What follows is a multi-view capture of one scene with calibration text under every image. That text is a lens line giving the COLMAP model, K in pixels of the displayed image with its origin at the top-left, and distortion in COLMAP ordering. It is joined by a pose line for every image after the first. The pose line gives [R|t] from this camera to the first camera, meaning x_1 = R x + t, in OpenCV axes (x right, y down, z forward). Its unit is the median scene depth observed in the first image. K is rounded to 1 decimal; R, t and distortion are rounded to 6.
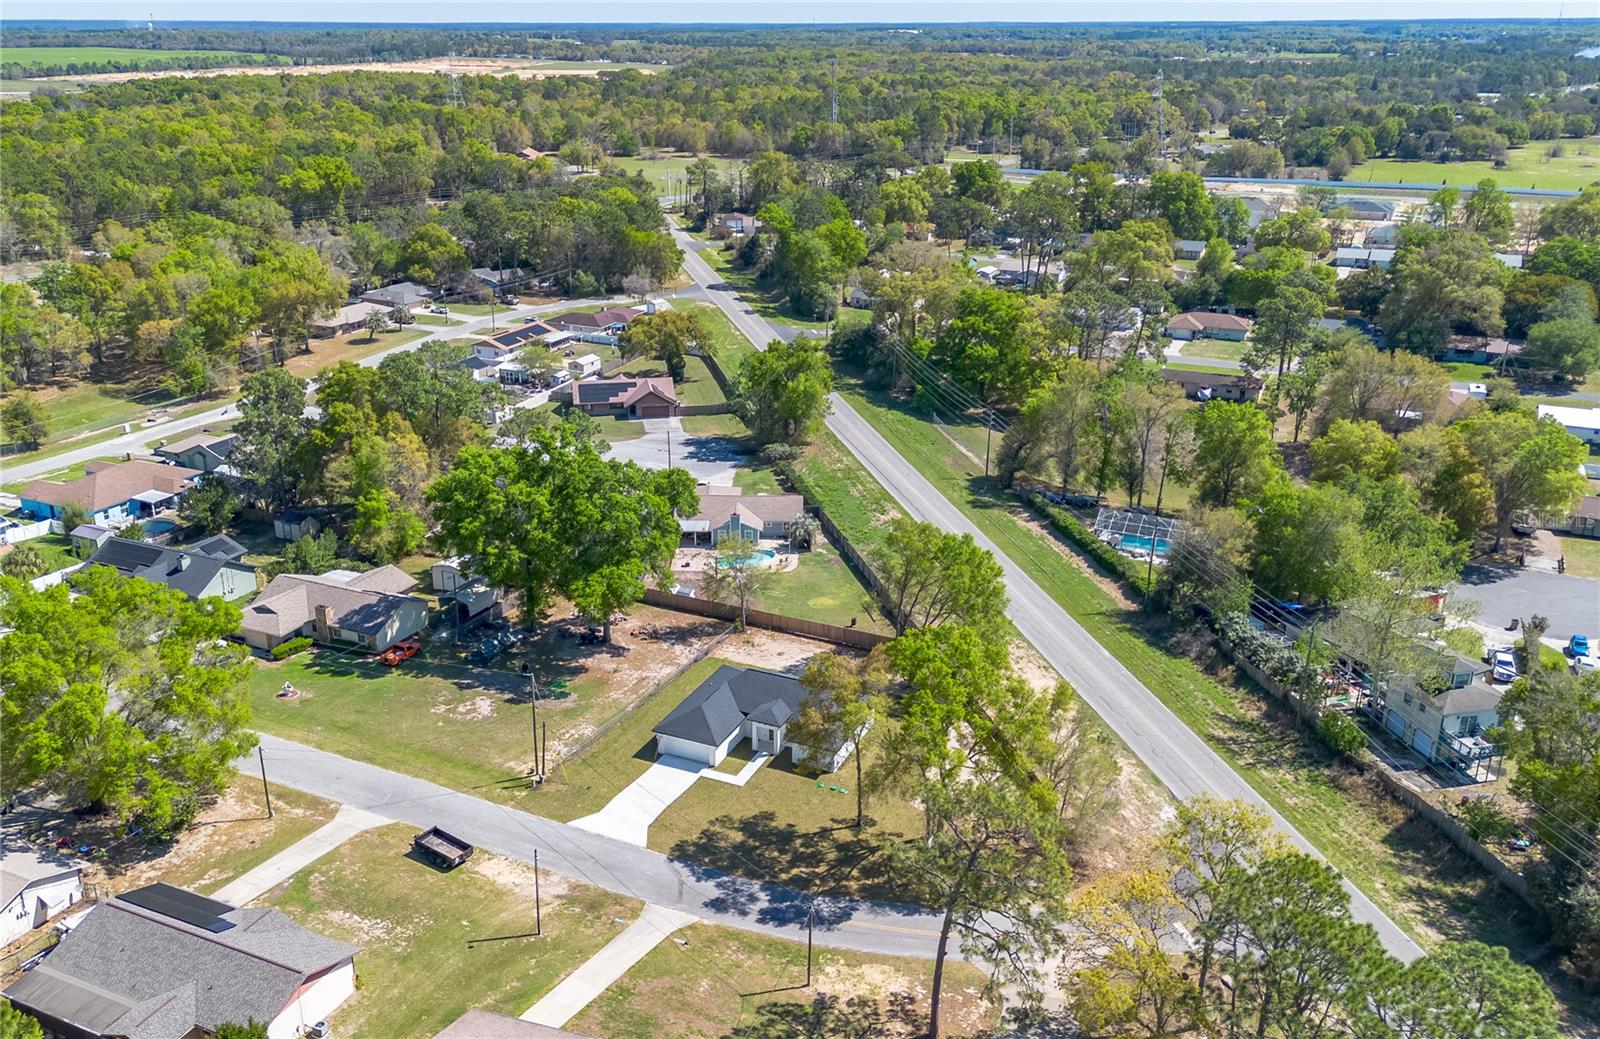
lens RADIAL K [[1288.6, 0, 777.8], [0, 1288.6, 525.6], [0, 0, 1]] dist [0.088345, -0.112951]
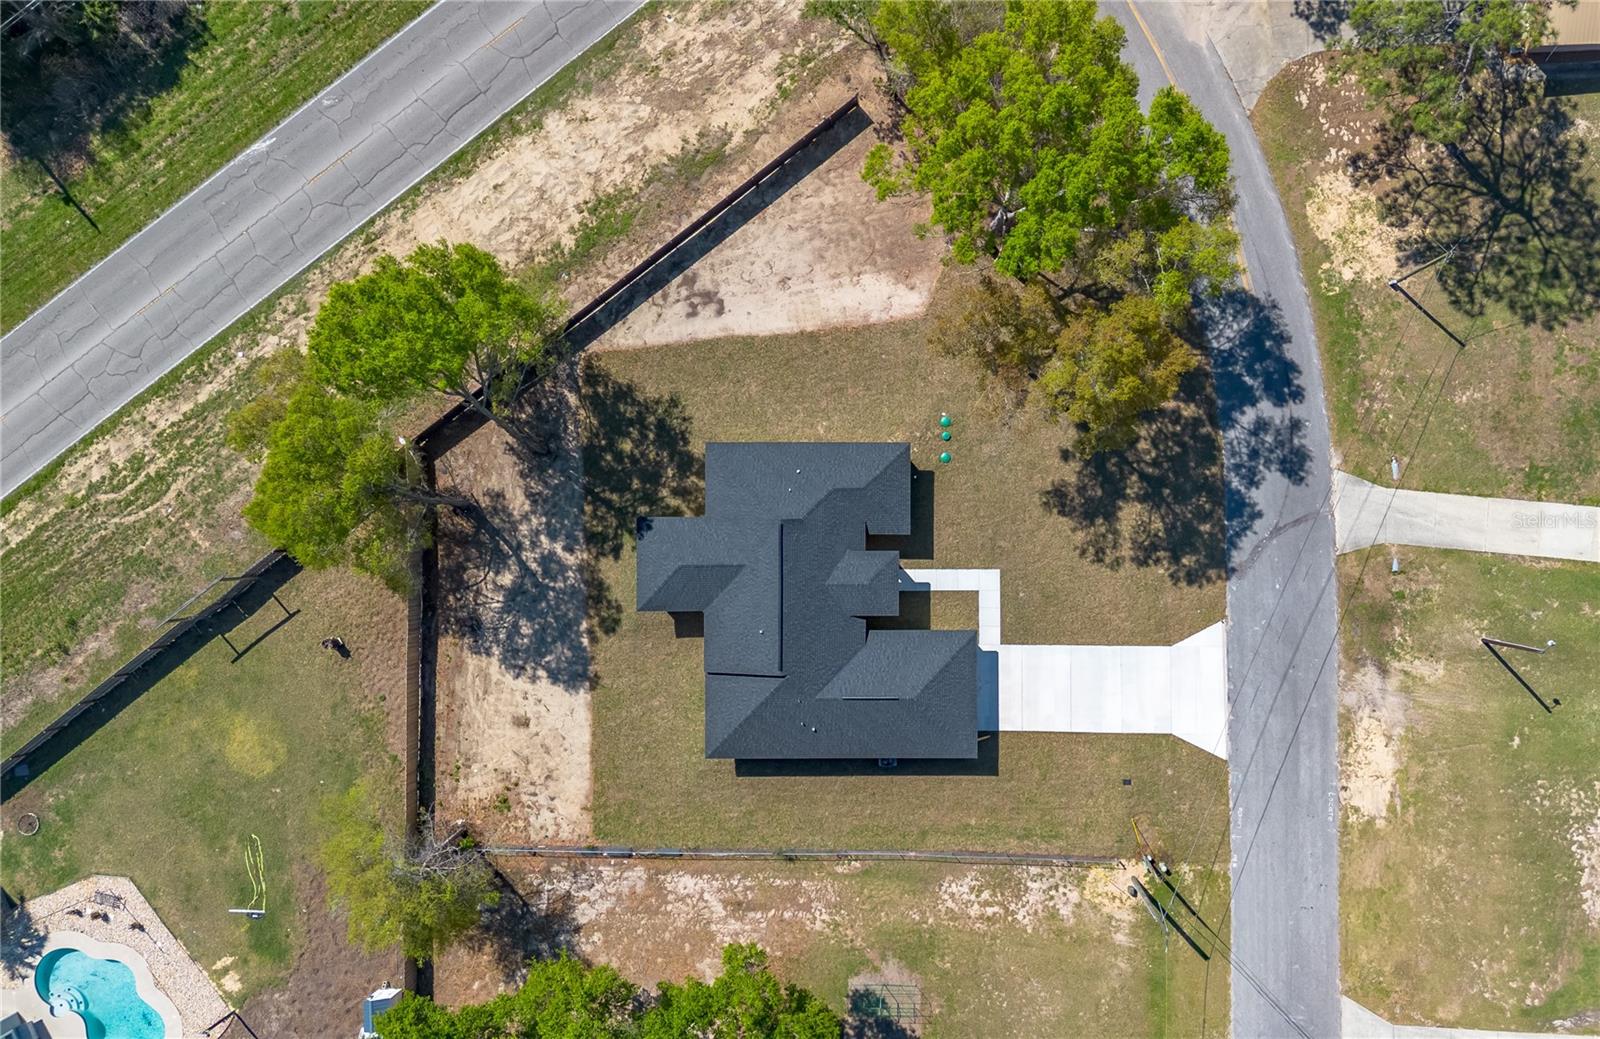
lens RADIAL K [[1260.9, 0, 887.7], [0, 1260.9, 523.2], [0, 0, 1]] dist [0.075004, -0.069063]
pose [[-0.418564, -0.908171, 0.005425, 0.009921], [0.333980, -0.148366, 0.930830, -0.301362], [-0.844548, 0.391424, 0.365412, 0.639812]]
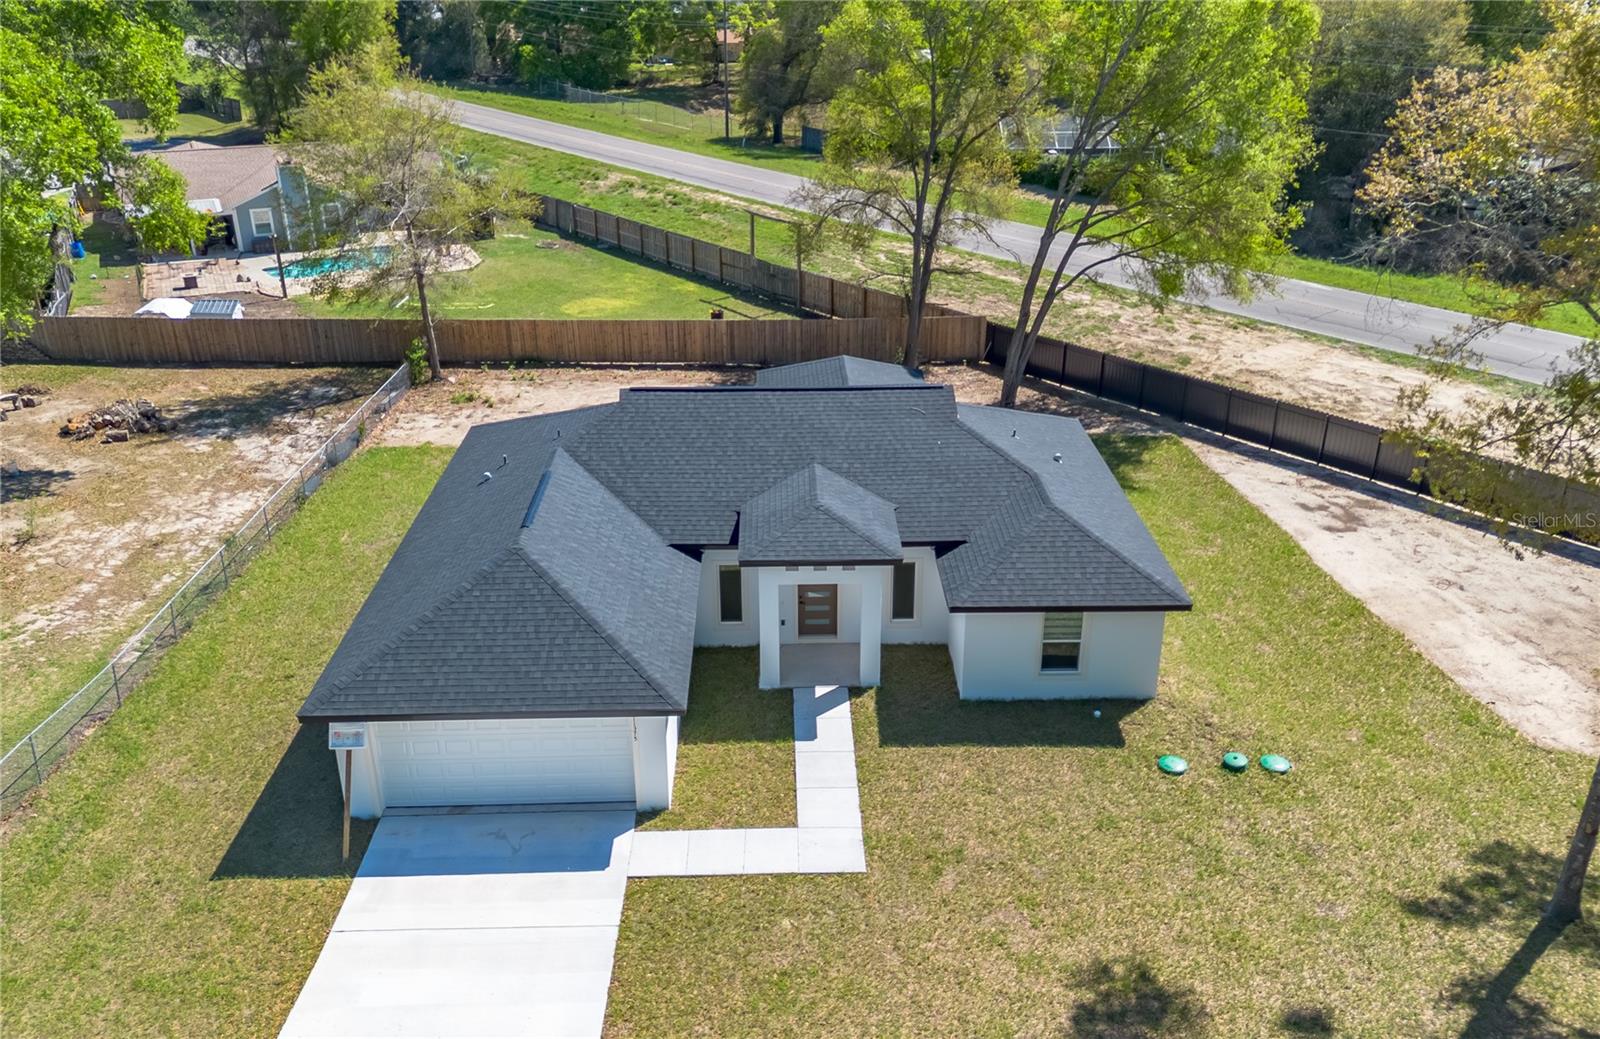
lens RADIAL K [[1286.5, 0, 800.0], [0, 1286.5, 519.5], [0, 0, 1]] dist [0.091879, -0.109390]
pose [[0.900119, -0.187574, 0.393193, -0.082467], [0.159106, 0.981756, 0.104117, 0.098905], [-0.405549, -0.031158, 0.913542, 0.647891]]
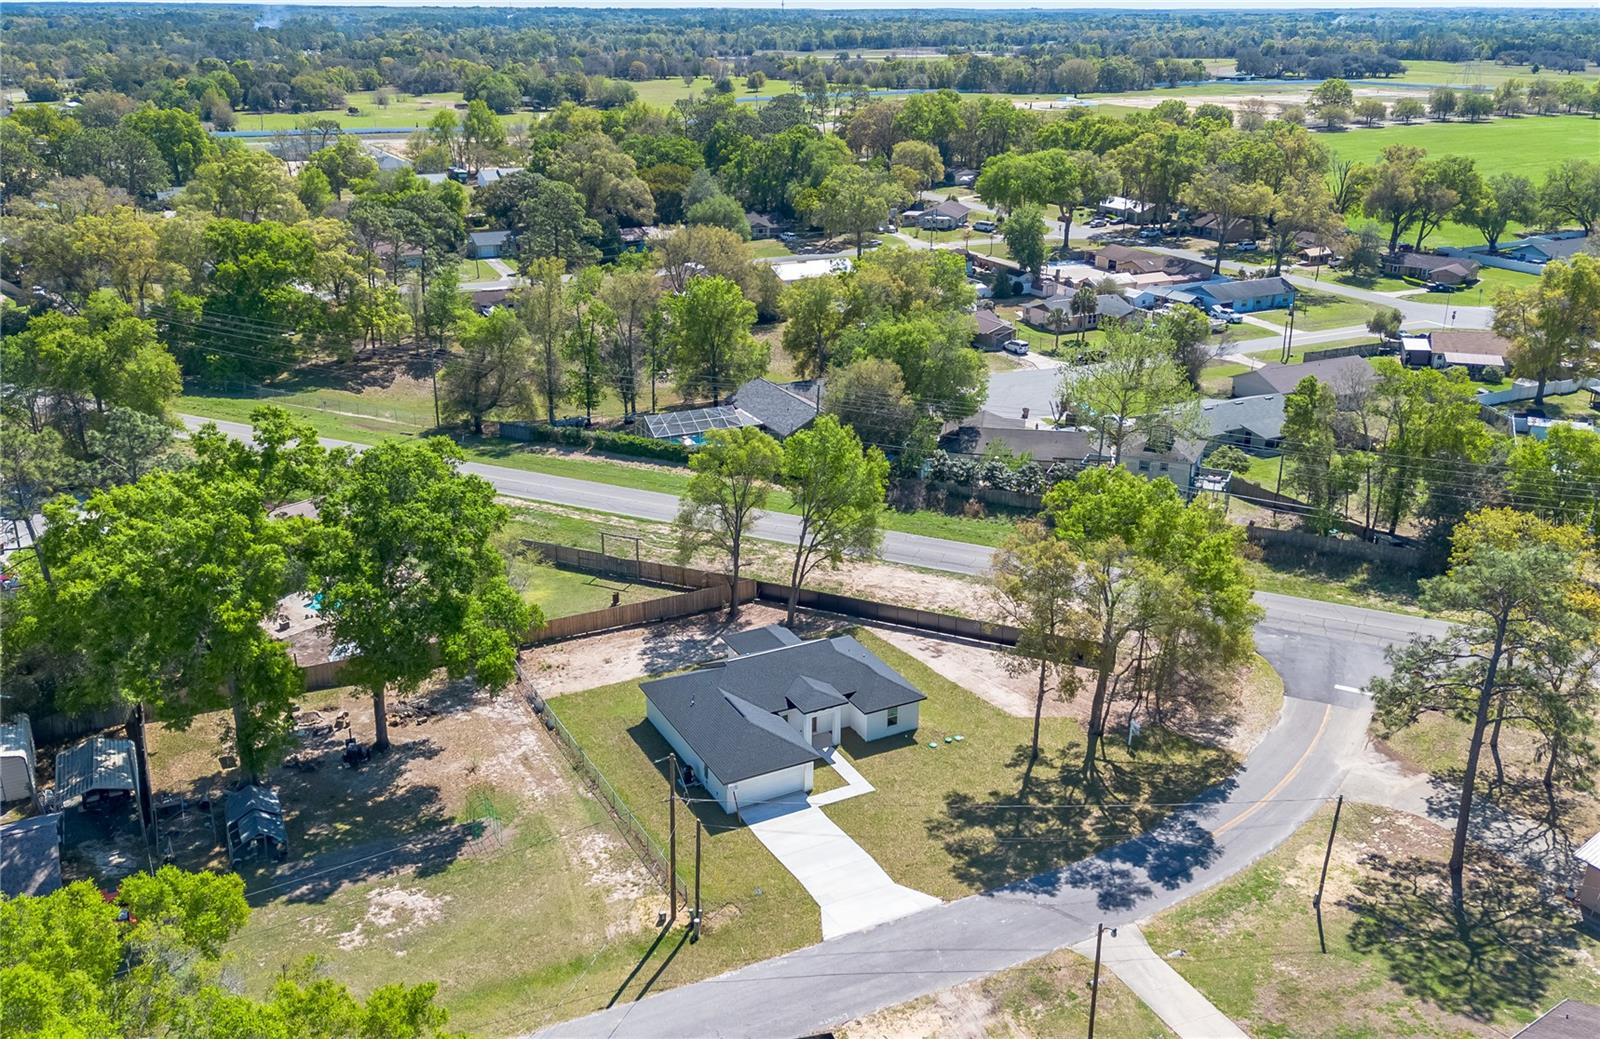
lens RADIAL K [[1324.9, 0, 800.0], [0, 1324.9, 519.5], [0, 0, 1]] dist [0.088556, -0.128357]
pose [[0.617964, -0.278570, 0.735200, -0.437518], [0.277891, 0.952154, 0.127197, -0.037723], [-0.735457, 0.125702, 0.665809, 0.408330]]
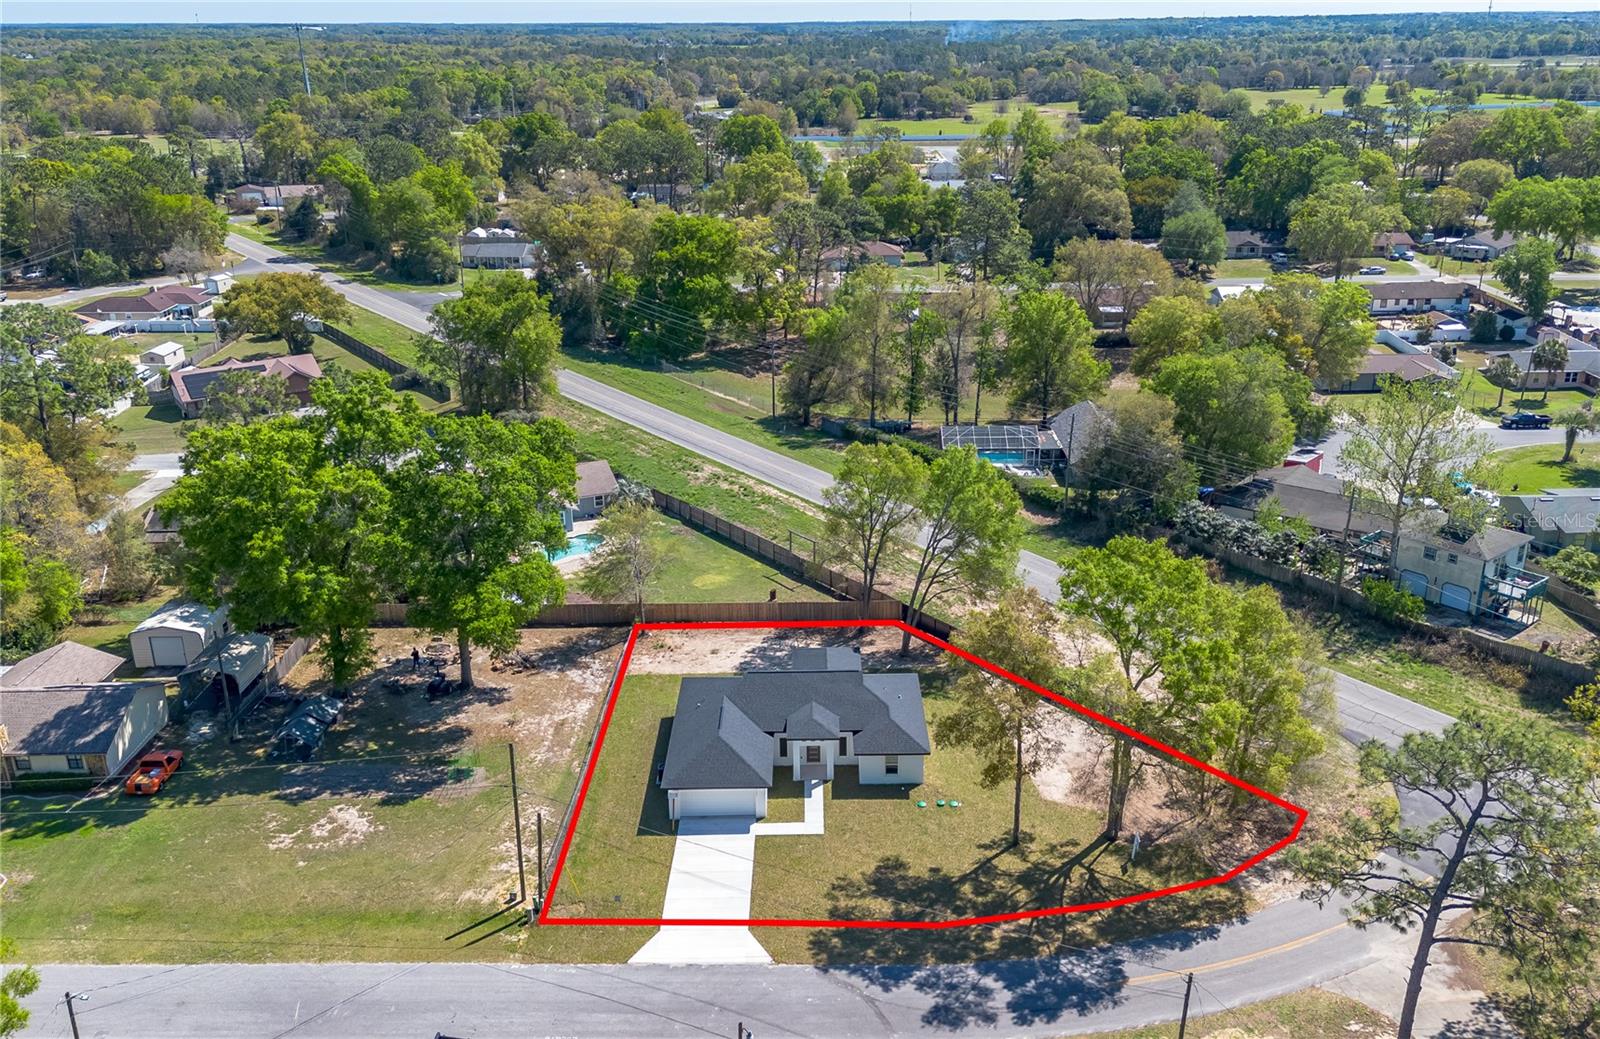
lens RADIAL K [[1293.0, 0, 825.4], [0, 1293.0, 516.2], [0, 0, 1]] dist [0.064772, -0.046692]
pose [[0.903271, -0.158697, 0.398644, -0.217379], [0.160350, 0.986621, 0.029435, 0.010670], [-0.397982, 0.037335, 0.916633, 0.281096]]
